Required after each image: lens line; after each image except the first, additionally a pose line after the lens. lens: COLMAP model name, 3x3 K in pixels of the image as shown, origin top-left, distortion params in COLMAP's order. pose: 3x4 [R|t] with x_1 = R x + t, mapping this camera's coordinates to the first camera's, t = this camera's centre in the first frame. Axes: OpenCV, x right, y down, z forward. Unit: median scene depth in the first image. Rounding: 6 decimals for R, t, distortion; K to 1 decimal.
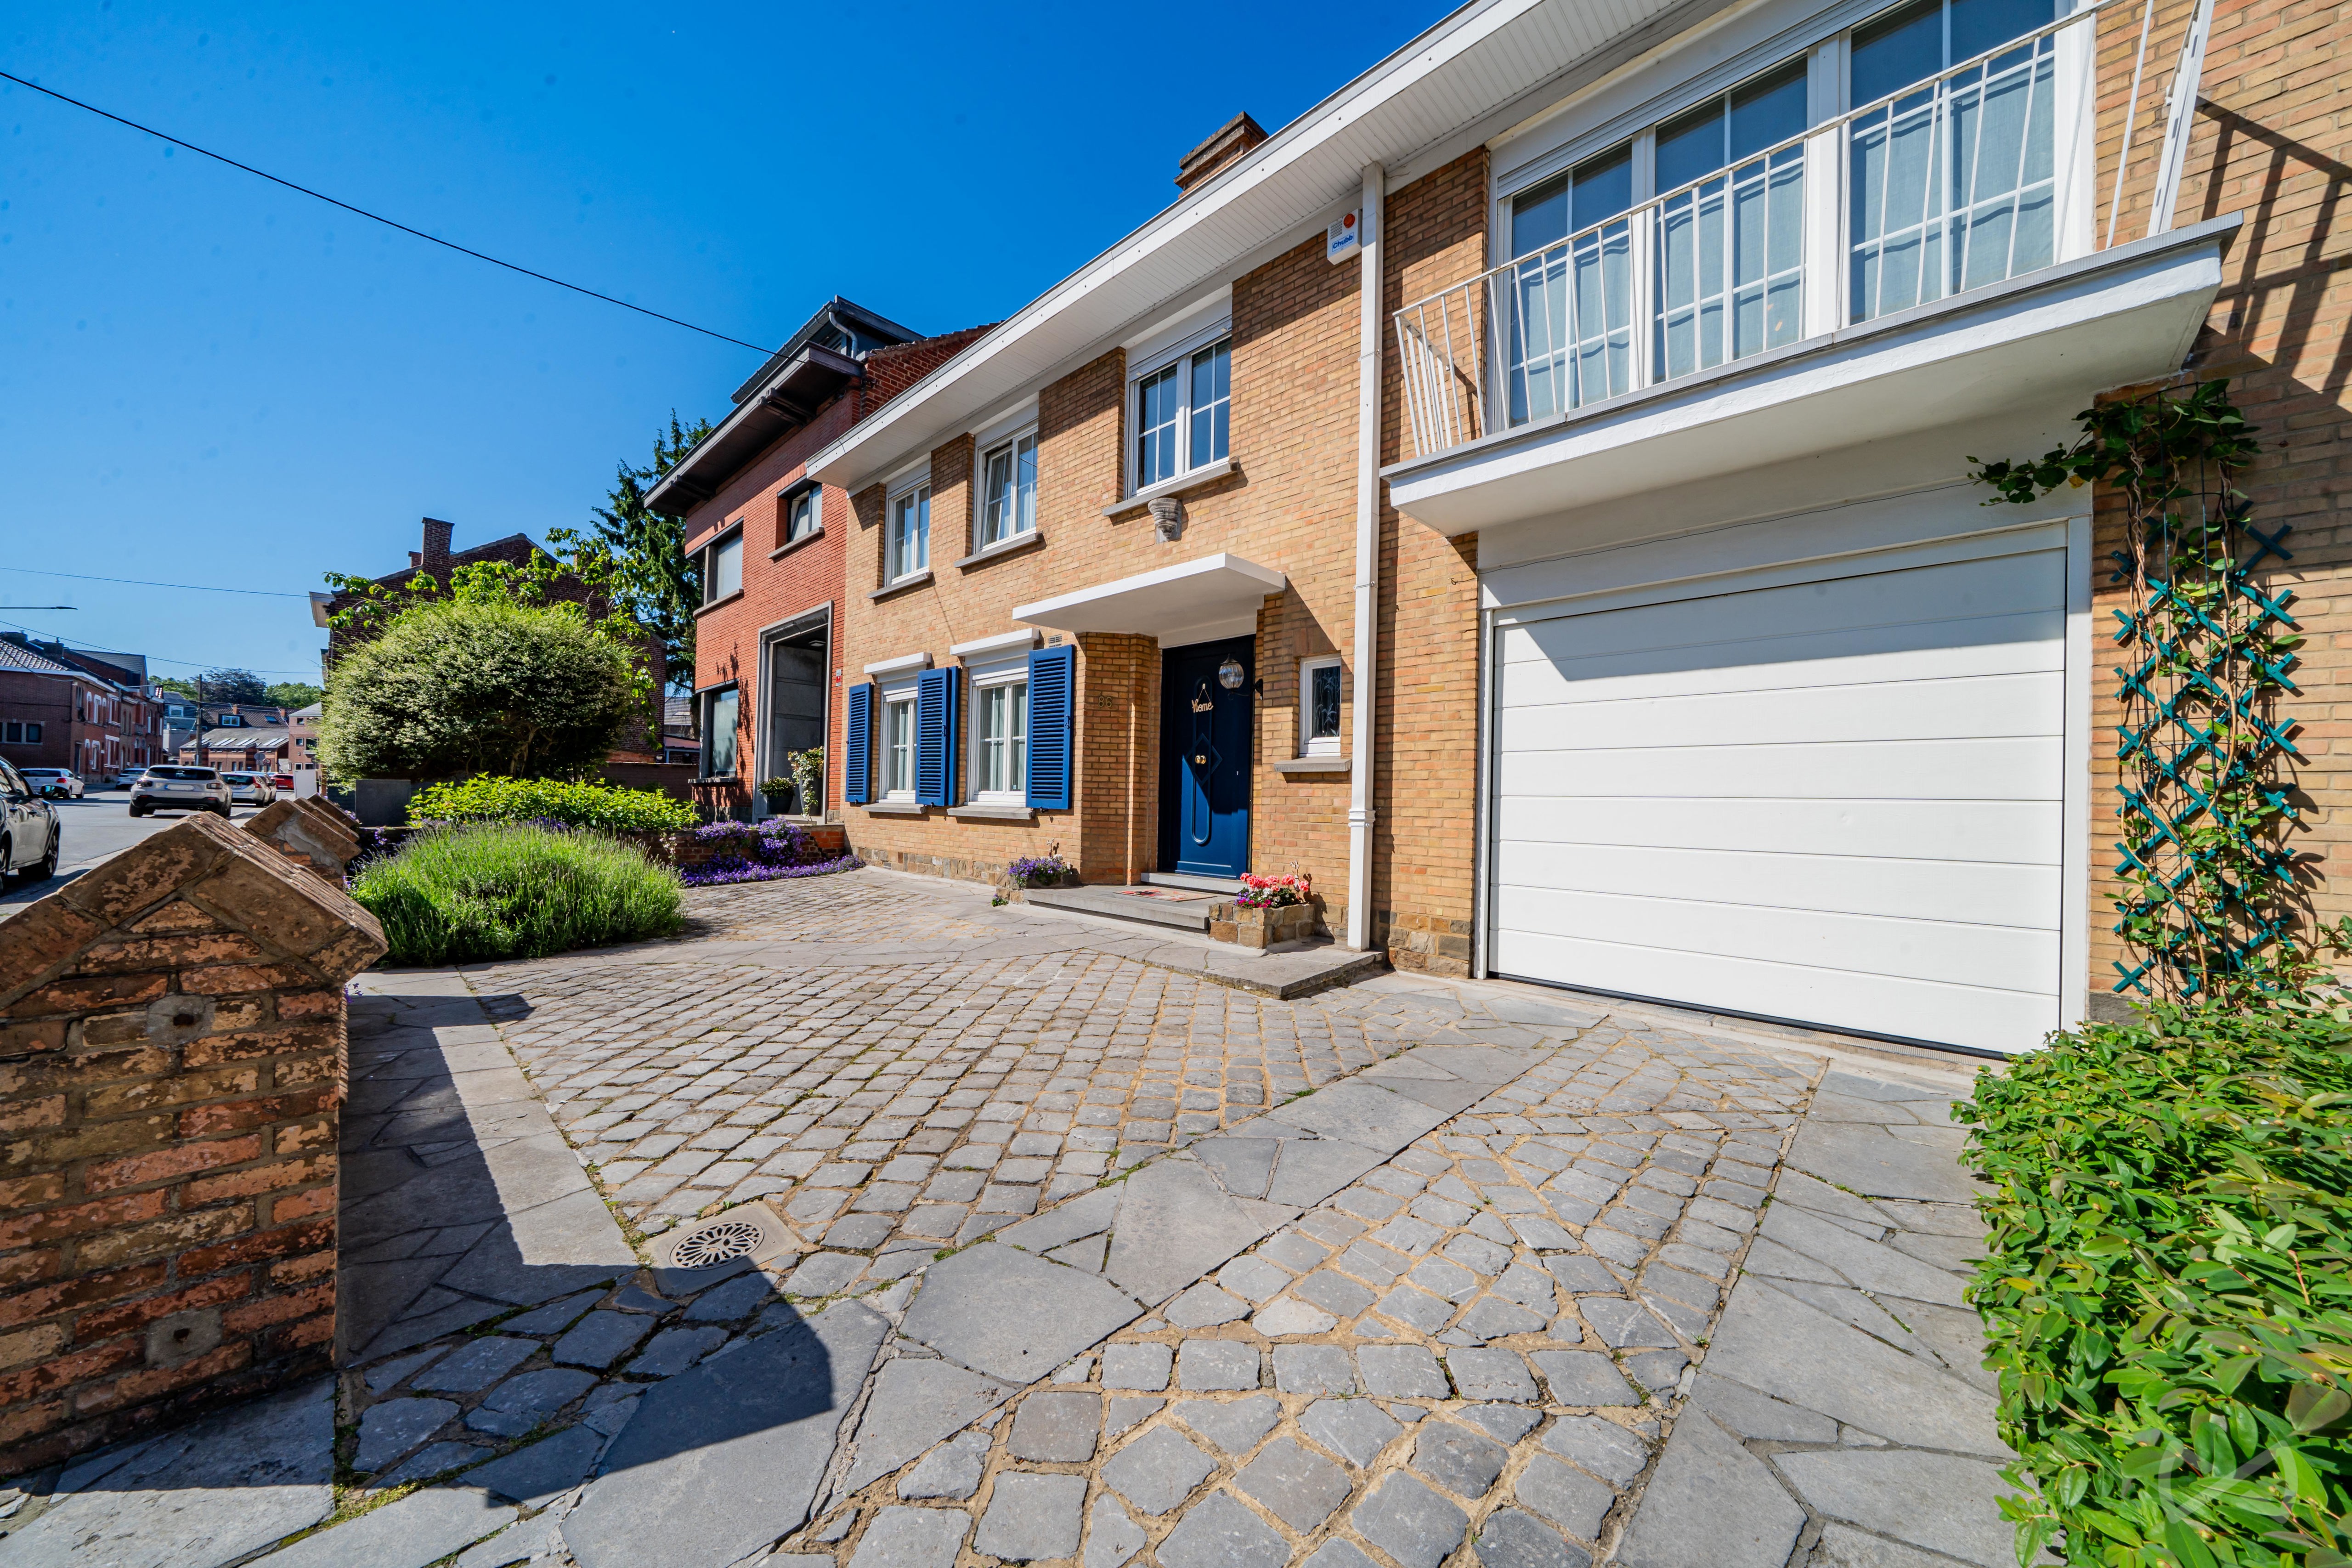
lens RADIAL K [[798.0, 0, 1187.1], [0, 798.0, 802.6], [0, 0, 1]] dist [-0.008370, 0.000800]
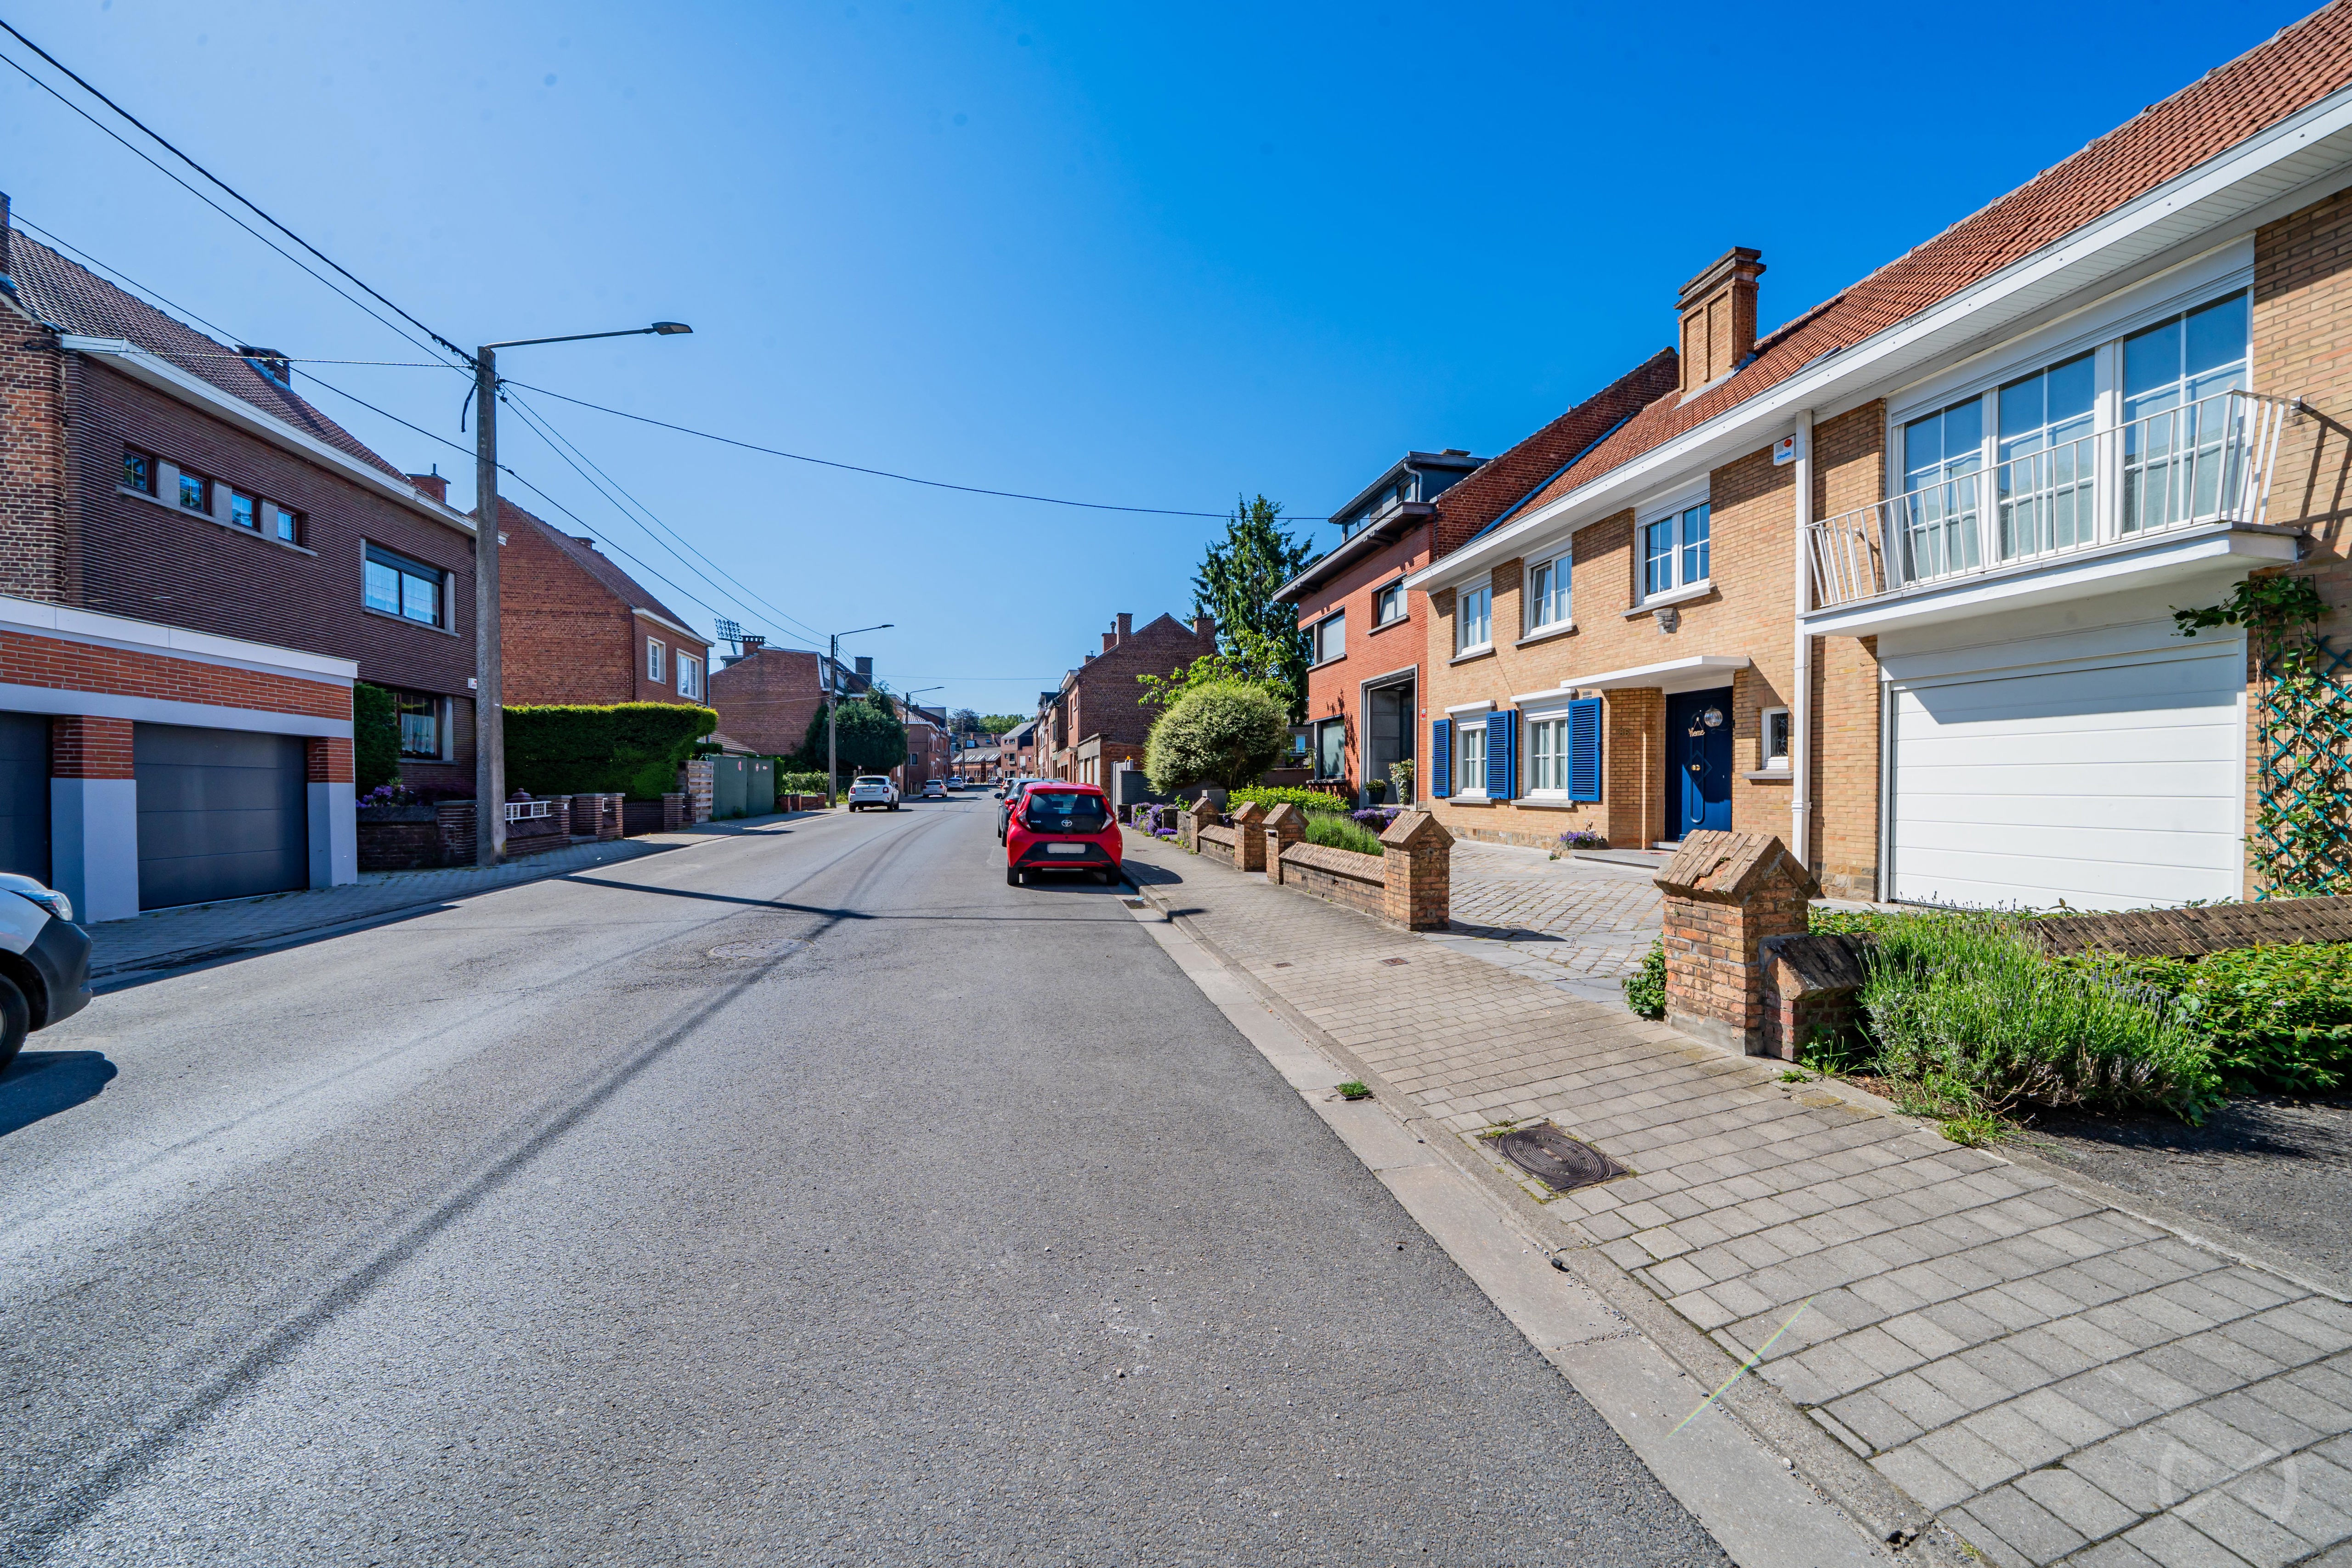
lens RADIAL K [[798.0, 0, 1188.4], [0, 798.0, 796.4], [0, 0, 1]] dist [-0.008370, 0.000800]
pose [[0.827735, -0.014623, -0.560928, 0.064649], [0.021688, 0.999747, 0.005942, -0.028422], [0.560700, -0.017084, 0.827843, -0.782658]]
